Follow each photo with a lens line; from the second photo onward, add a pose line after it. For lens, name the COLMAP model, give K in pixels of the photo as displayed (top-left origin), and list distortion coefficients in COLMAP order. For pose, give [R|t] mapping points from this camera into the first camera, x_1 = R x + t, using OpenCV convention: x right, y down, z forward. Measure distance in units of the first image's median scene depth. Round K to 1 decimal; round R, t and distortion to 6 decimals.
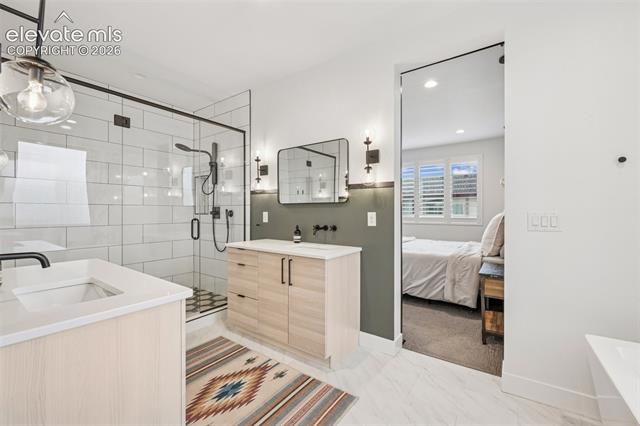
lens RADIAL K [[266.8, 0, 320.0], [0, 266.8, 213.0], [0, 0, 1]] dist [-0.001291, 0.000080]
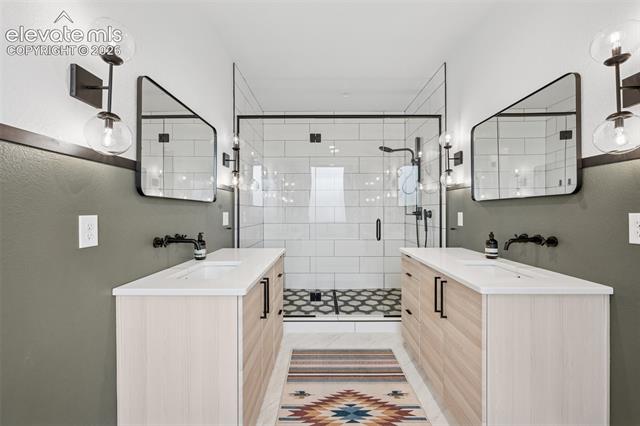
lens RADIAL K [[262.4, 0, 320.0], [0, 262.4, 213.0], [0, 0, 1]] dist [-0.014760, 0.000488]
pose [[0.576148, 0.000518, -0.817345, 0.214639], [-0.001237, 0.999999, -0.000237, -0.002032], [0.817344, 0.001147, 0.576149, 0.287725]]
